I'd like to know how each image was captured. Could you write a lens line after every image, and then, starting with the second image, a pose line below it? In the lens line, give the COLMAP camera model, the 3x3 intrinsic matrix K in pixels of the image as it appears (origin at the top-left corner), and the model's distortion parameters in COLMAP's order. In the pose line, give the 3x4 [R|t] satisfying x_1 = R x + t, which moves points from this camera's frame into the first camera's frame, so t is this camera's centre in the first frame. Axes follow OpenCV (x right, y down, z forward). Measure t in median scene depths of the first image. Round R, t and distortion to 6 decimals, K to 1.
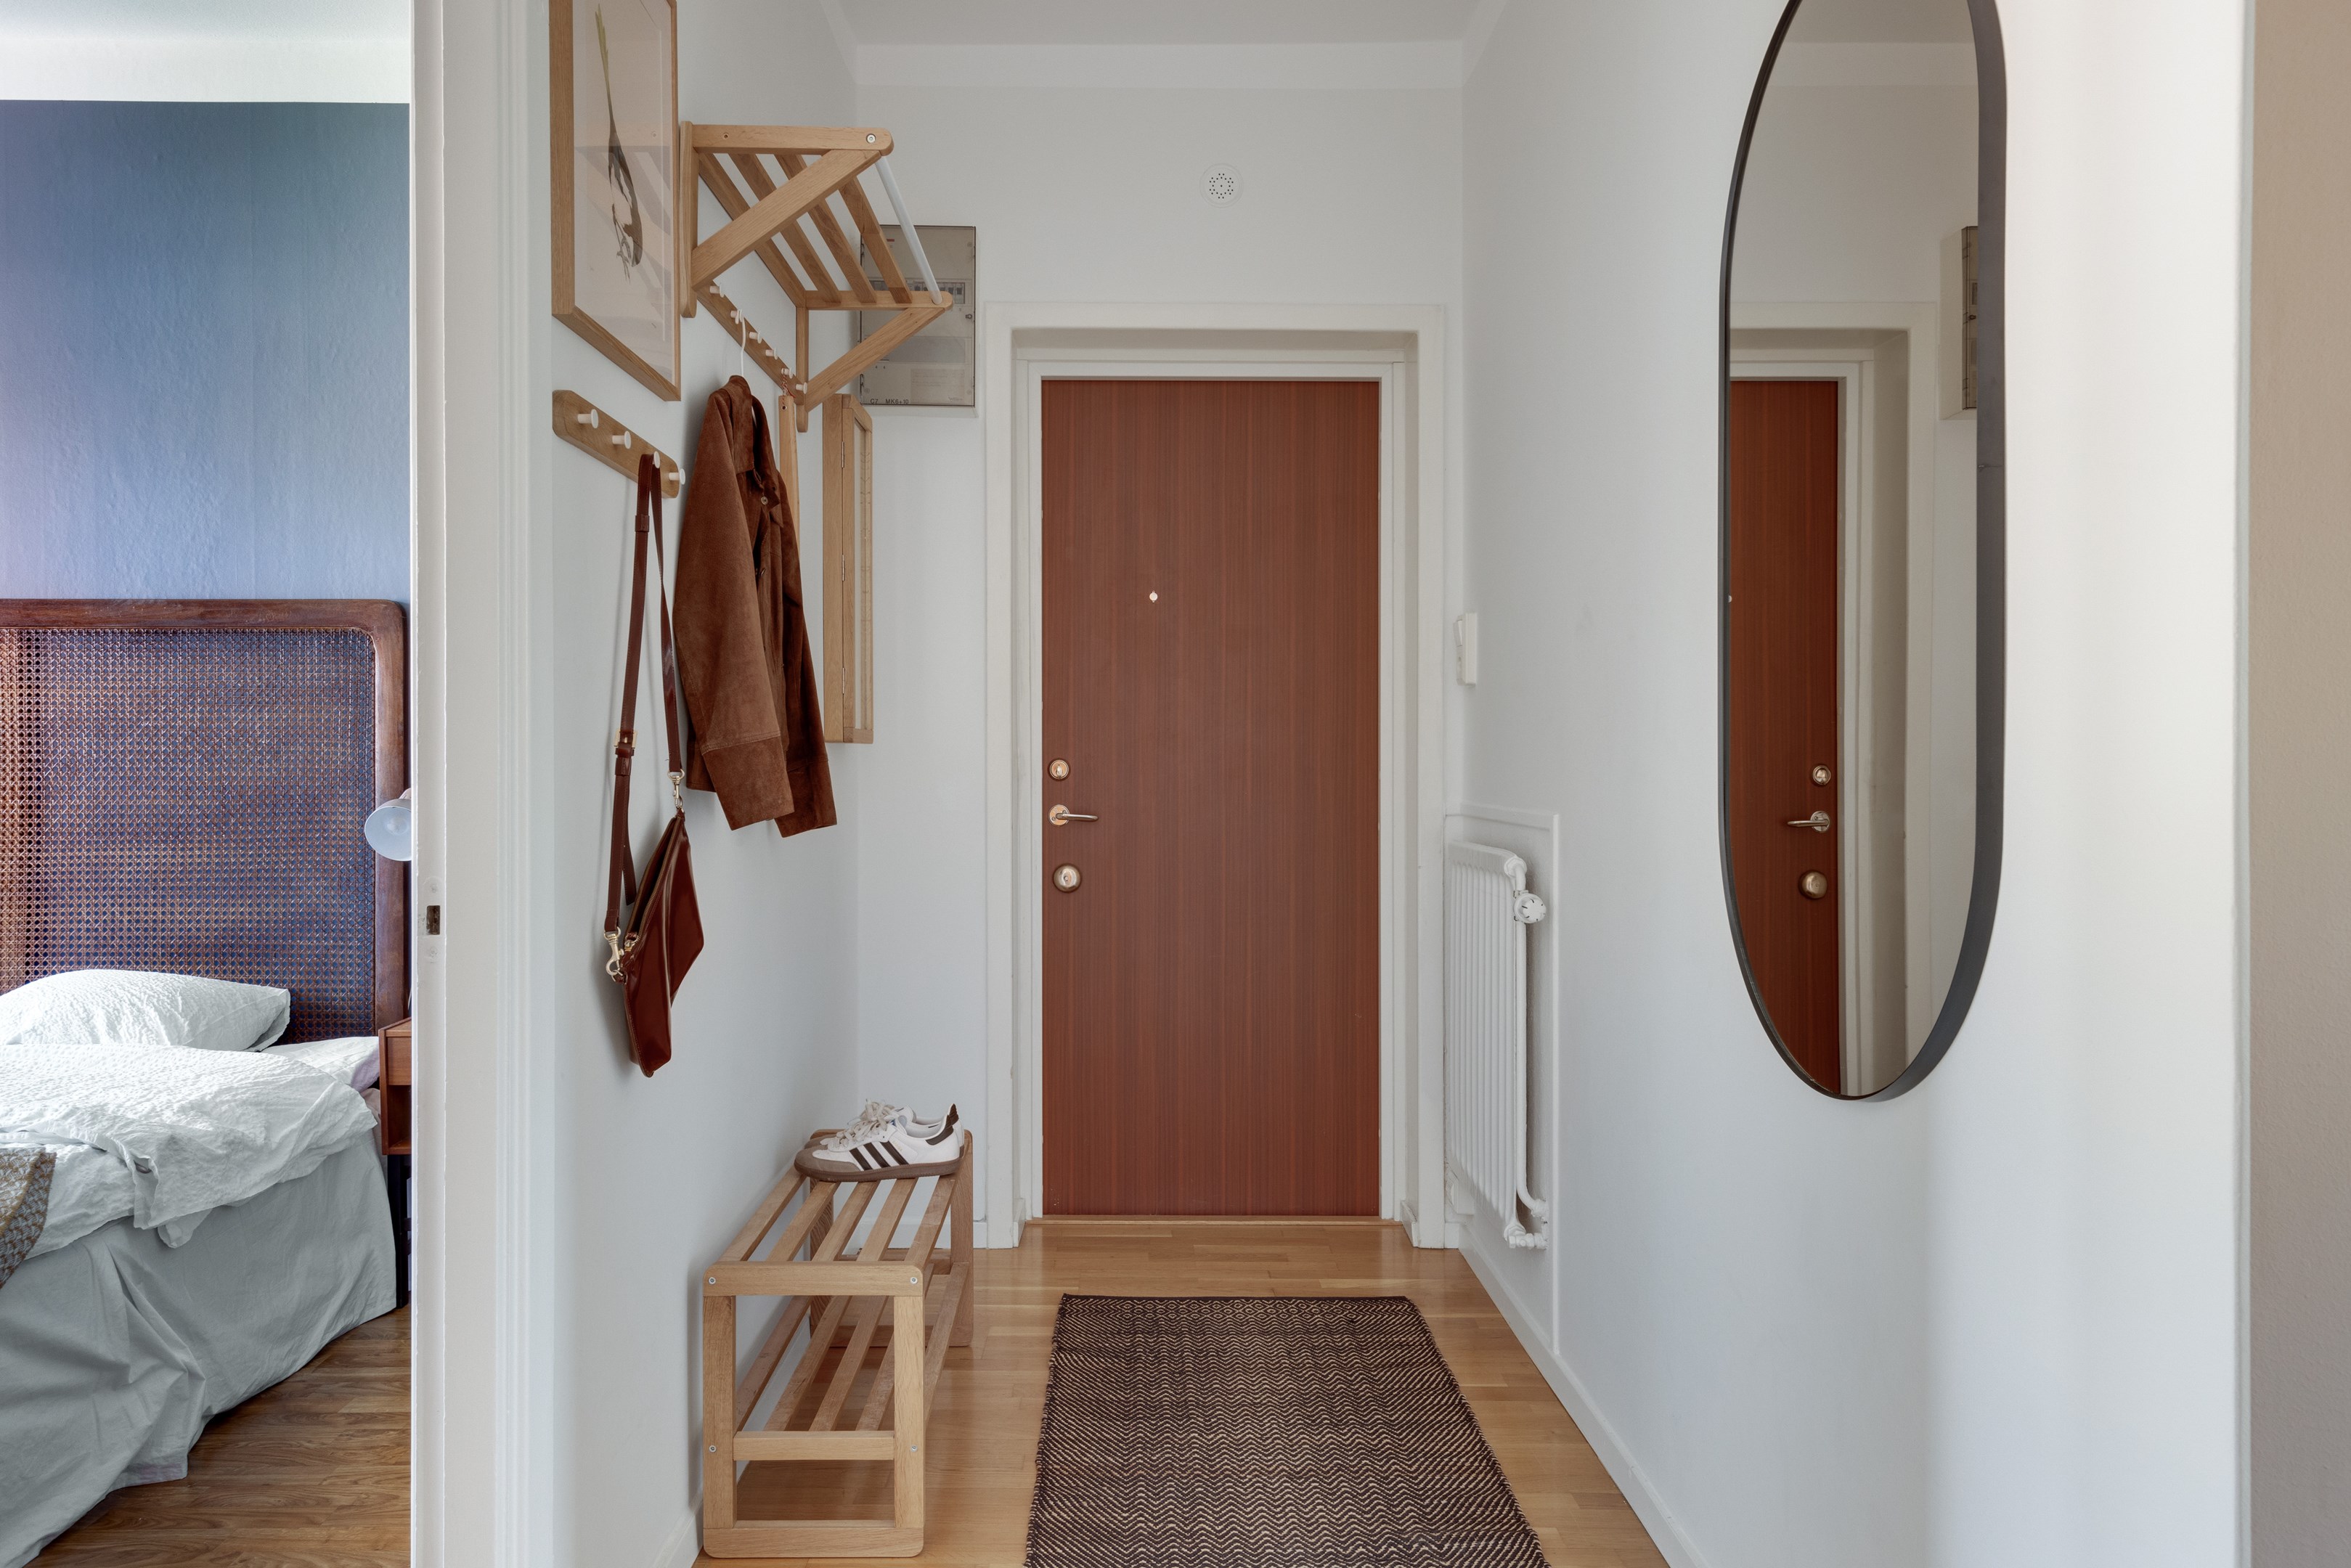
lens RADIAL K [[1629.9, 0, 1175.5], [0, 1629.9, 784.0], [0, 0, 1]] dist [0.040266, 0.000509]
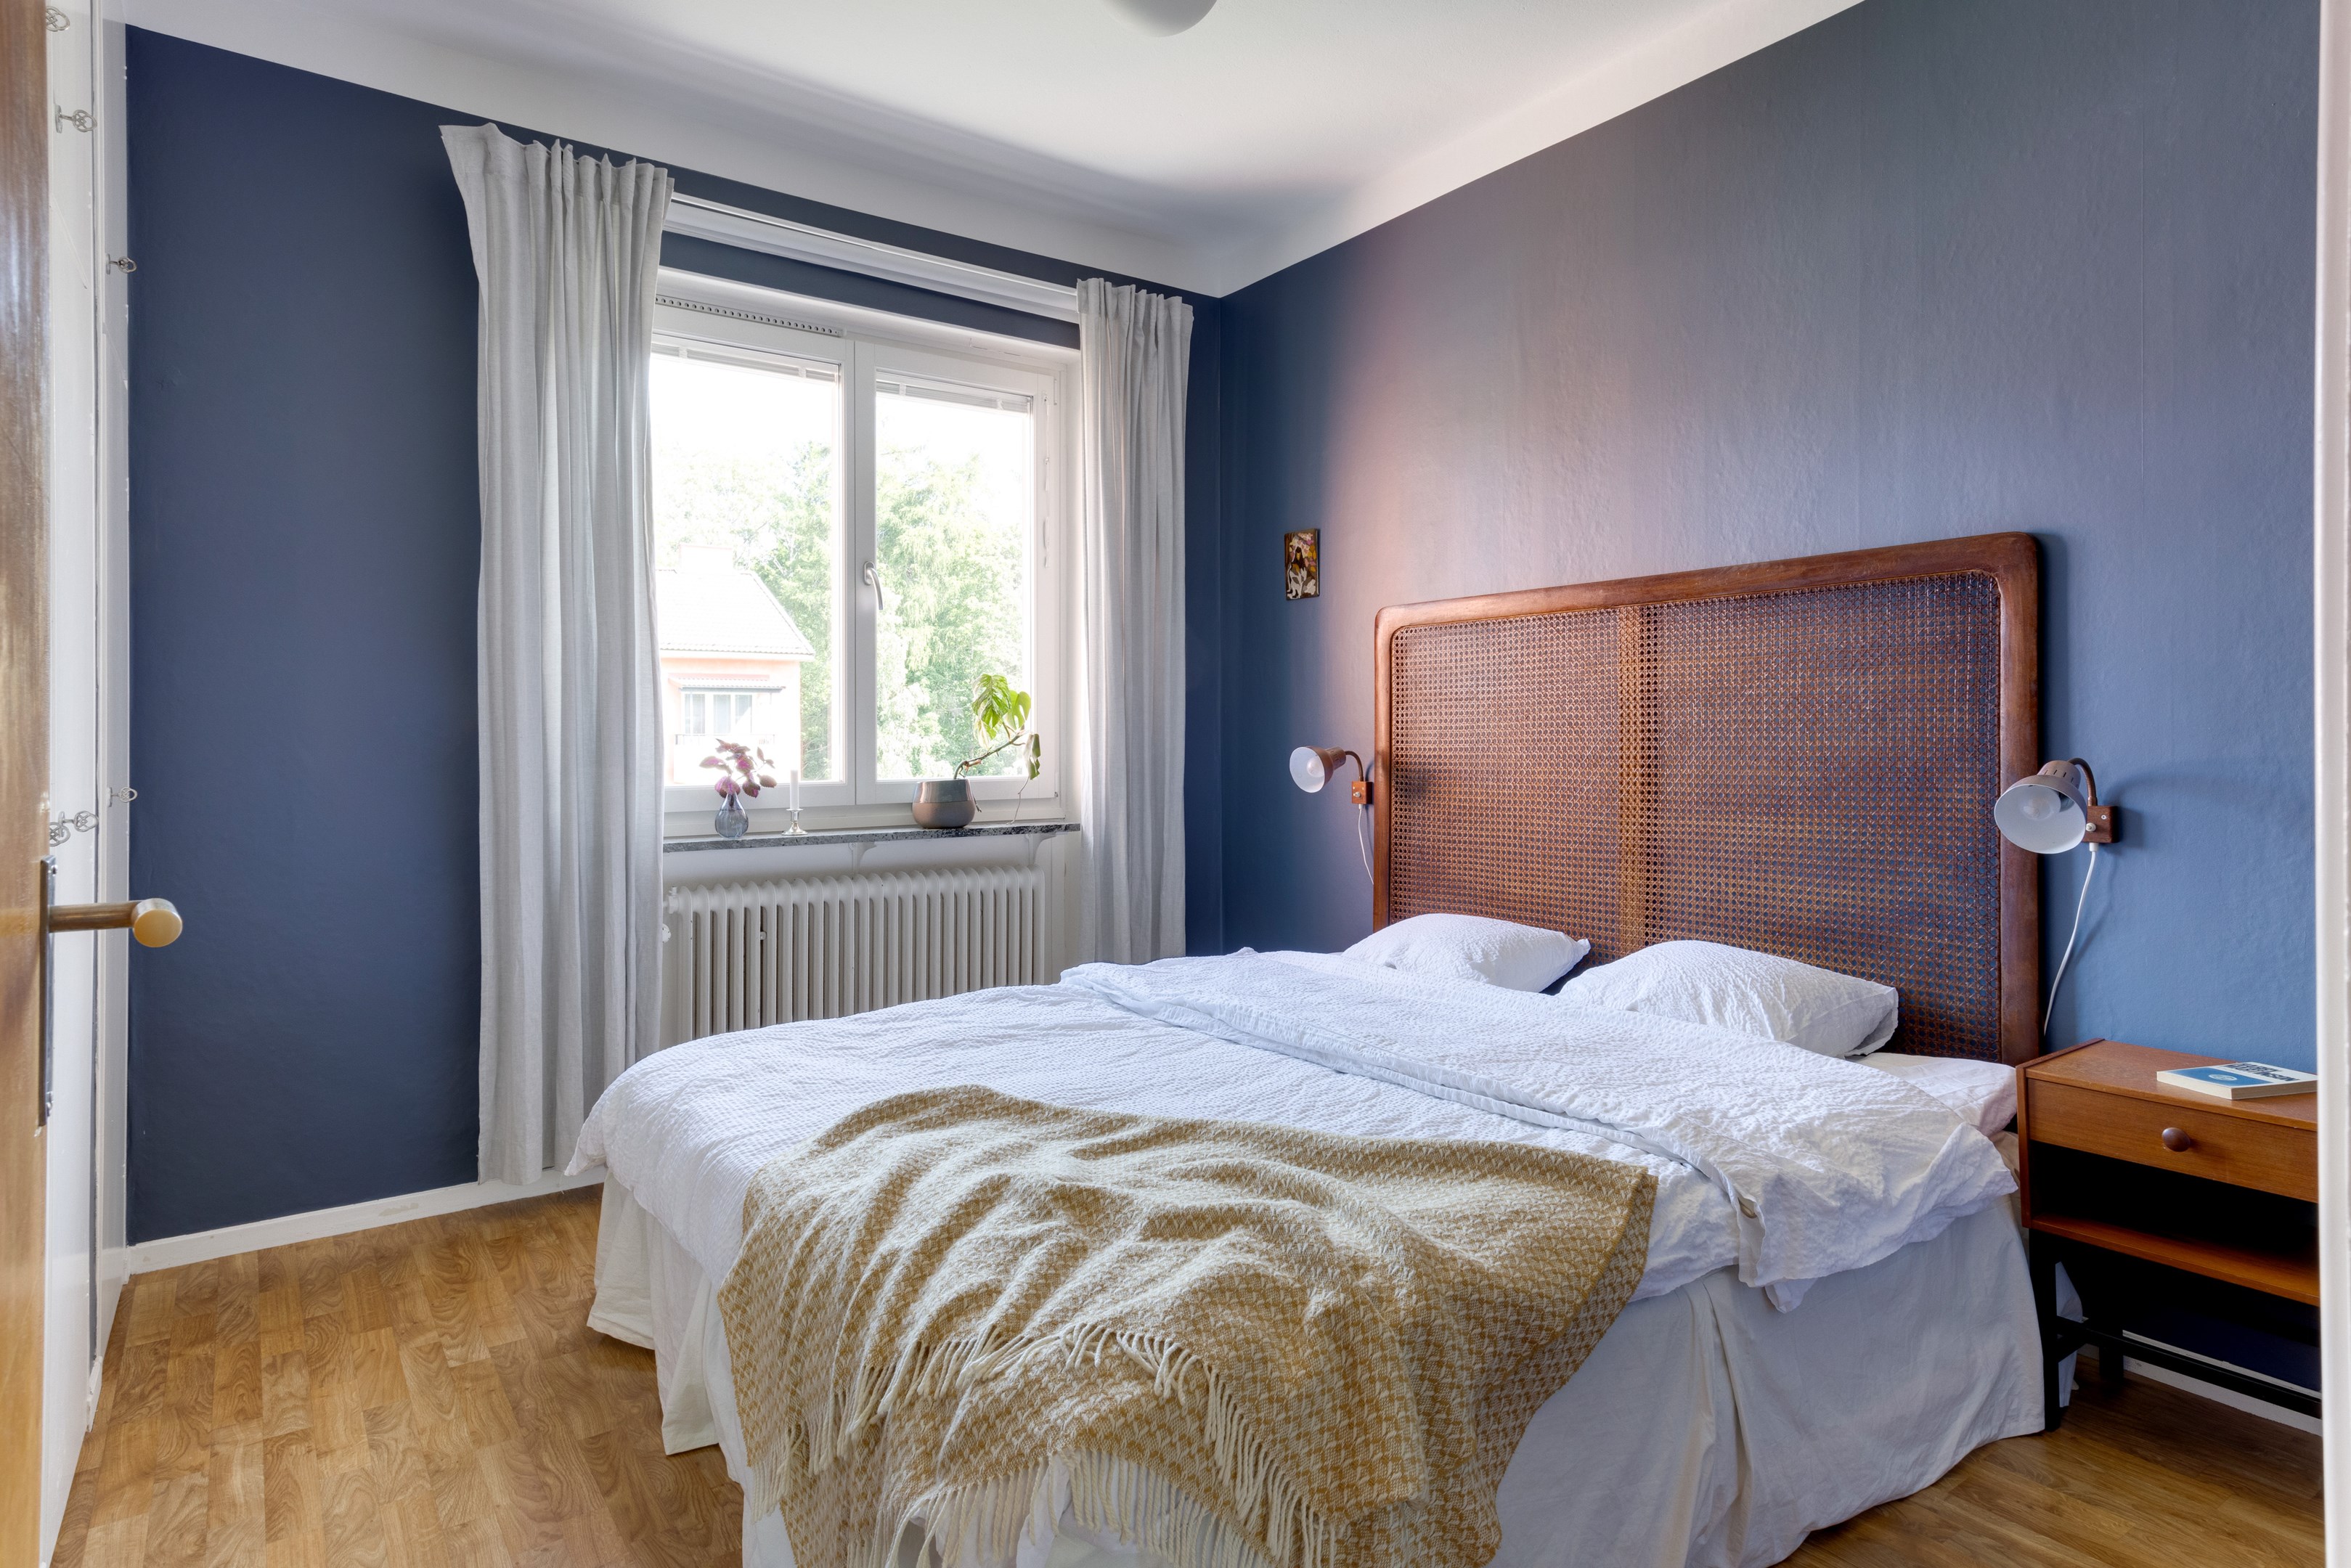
lens RADIAL K [[1268.4, 0, 1177.5], [0, 1268.4, 732.1], [0, 0, 1]] dist [0.002096, -0.000127]
pose [[0.557490, -0.007030, -0.830154, -0.204353], [-0.007558, 0.999880, -0.013543, -0.000232], [0.830149, 0.013825, 0.557370, 0.328284]]
